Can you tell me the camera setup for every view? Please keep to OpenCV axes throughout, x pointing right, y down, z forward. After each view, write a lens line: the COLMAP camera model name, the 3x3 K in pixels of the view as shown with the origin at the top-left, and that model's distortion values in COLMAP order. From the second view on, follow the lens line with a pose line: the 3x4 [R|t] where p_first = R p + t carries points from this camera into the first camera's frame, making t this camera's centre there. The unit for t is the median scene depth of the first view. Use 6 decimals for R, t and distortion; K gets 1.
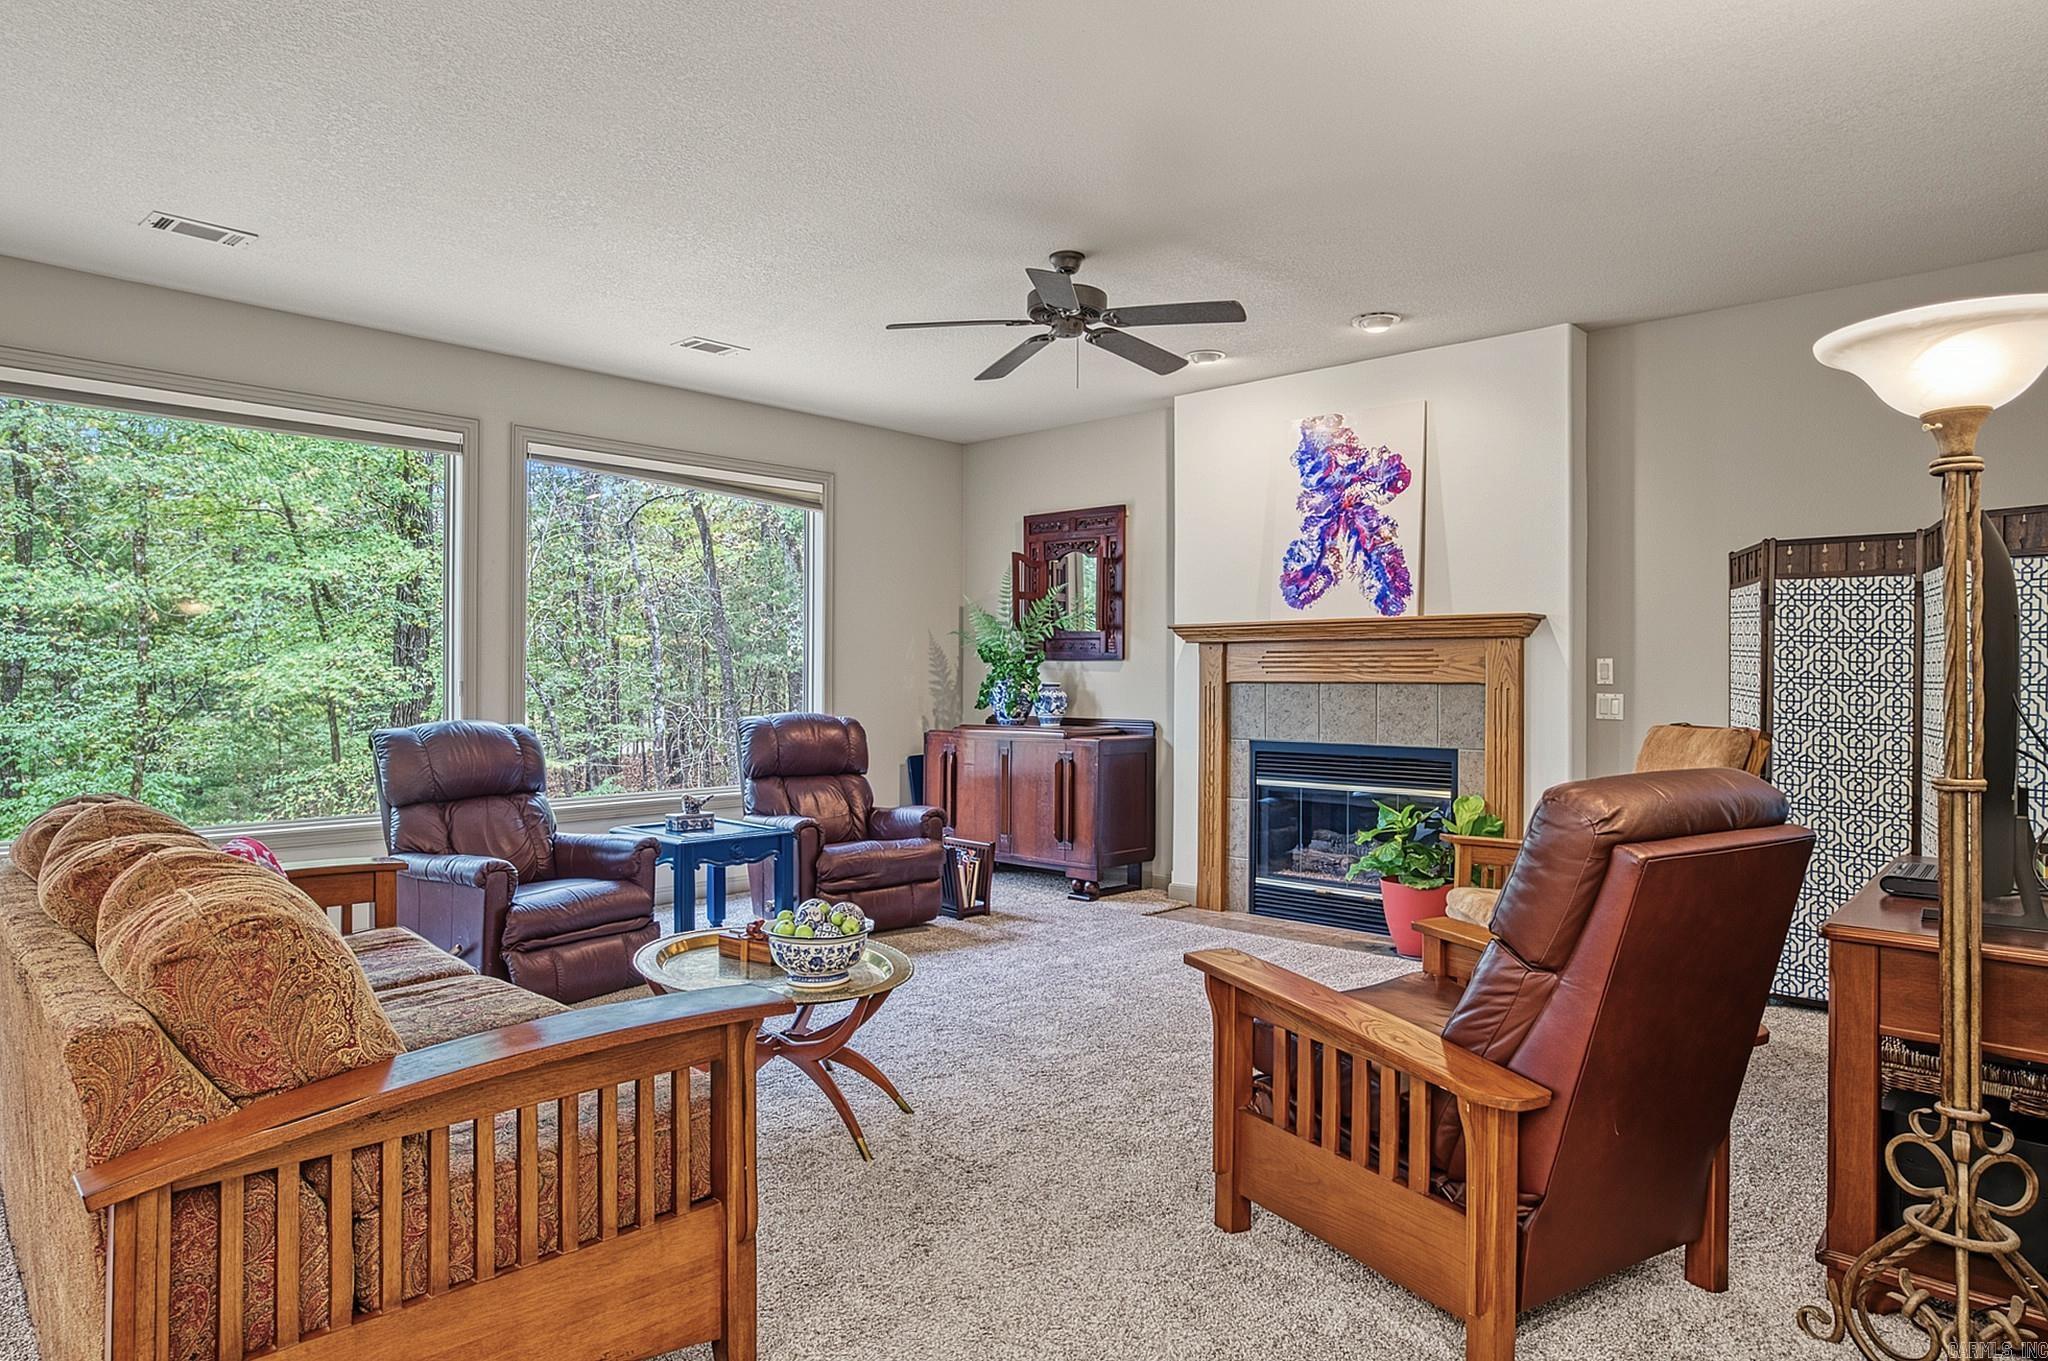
lens RADIAL K [[1225.5, 0, 1033.7], [0, 1225.5, 681.5], [0, 0, 1]] dist [-0.039875, 0.029109]
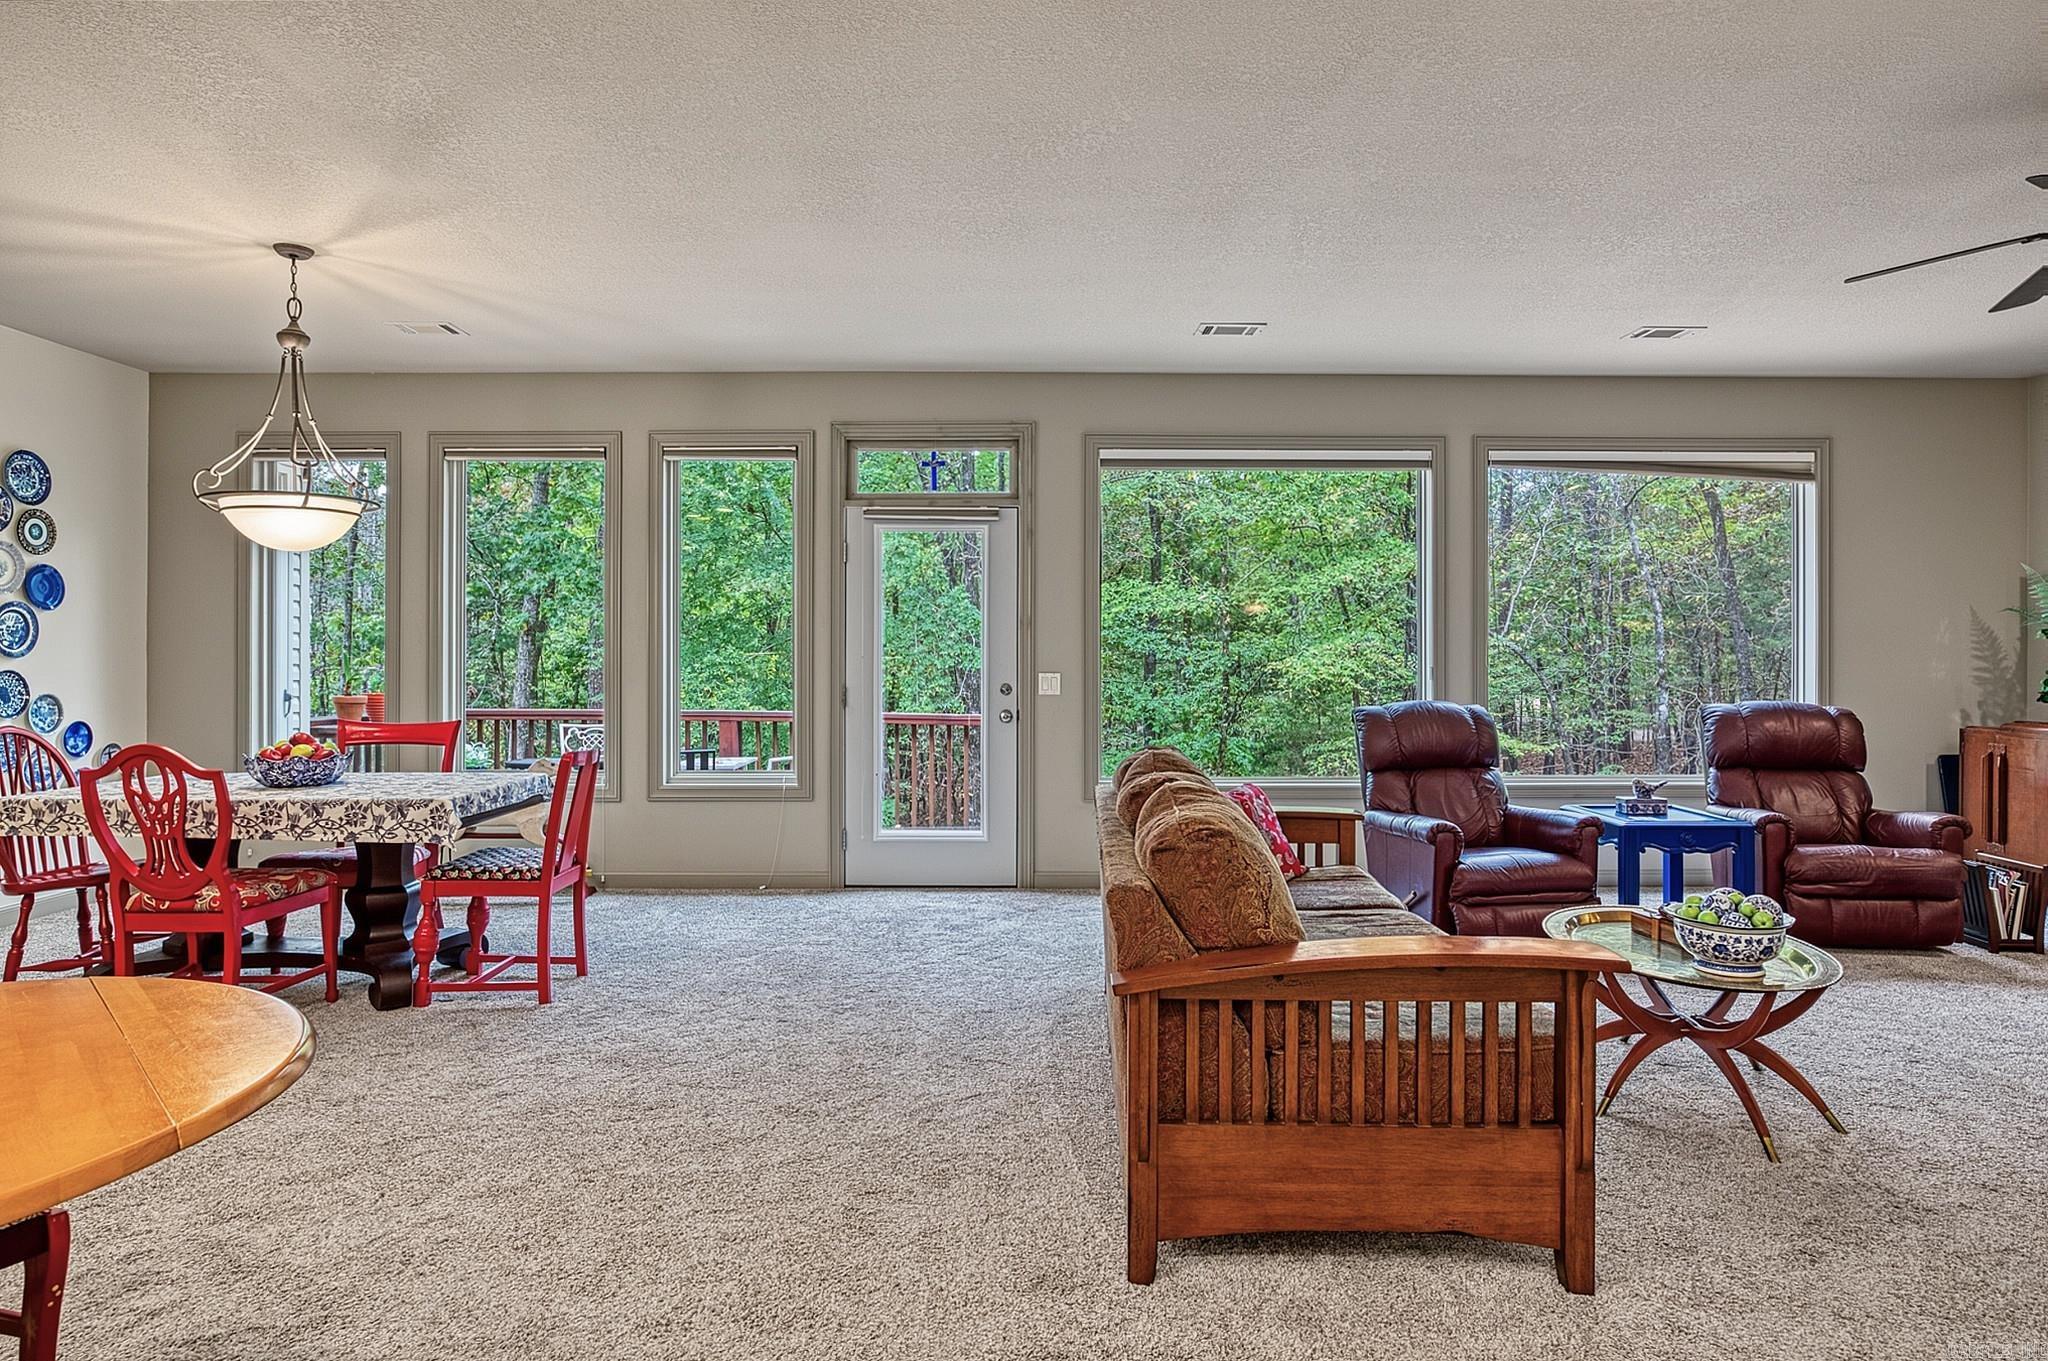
lens RADIAL K [[1181.0, 0, 1023.6], [0, 1181.0, 651.8], [0, 0, 1]] dist [-0.025930, 0.023652]
pose [[0.689114, -0.004680, -0.724638, 0.069914], [-0.003949, 0.999940, -0.010213, -0.001259], [0.724642, 0.009899, 0.689054, -0.044443]]
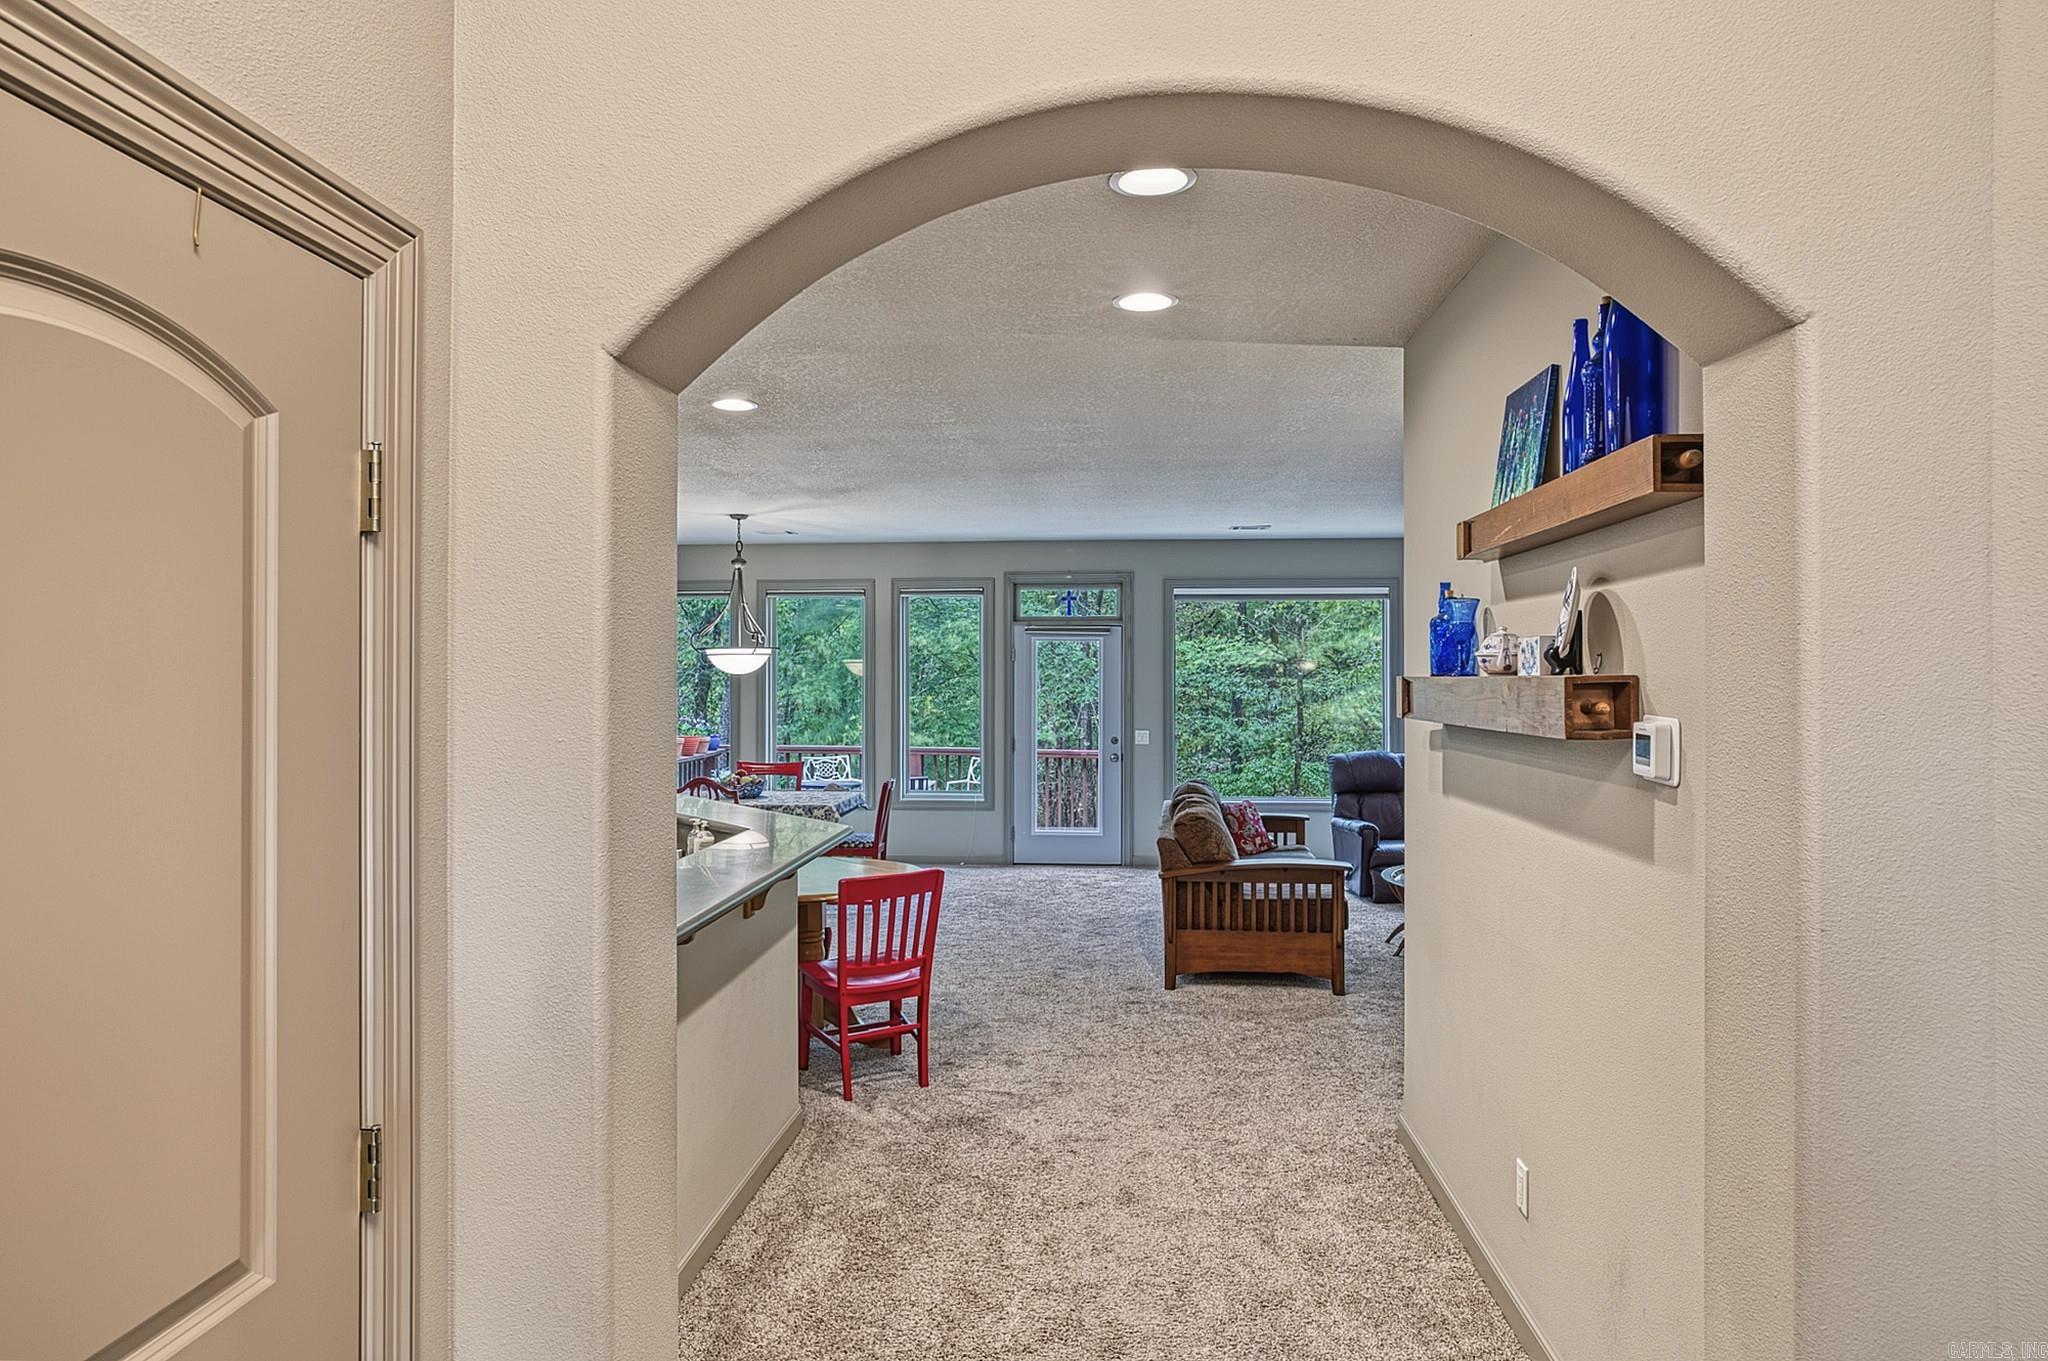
lens RADIAL K [[1204.7, 0, 1029.9], [0, 1204.7, 690.8], [0, 0, 1]] dist [-0.040278, 0.029513]
pose [[0.628134, 0.008656, -0.778057, 0.559932], [-0.002654, 0.999956, 0.008982, -0.065749], [0.778101, -0.003577, 0.628129, -0.506586]]
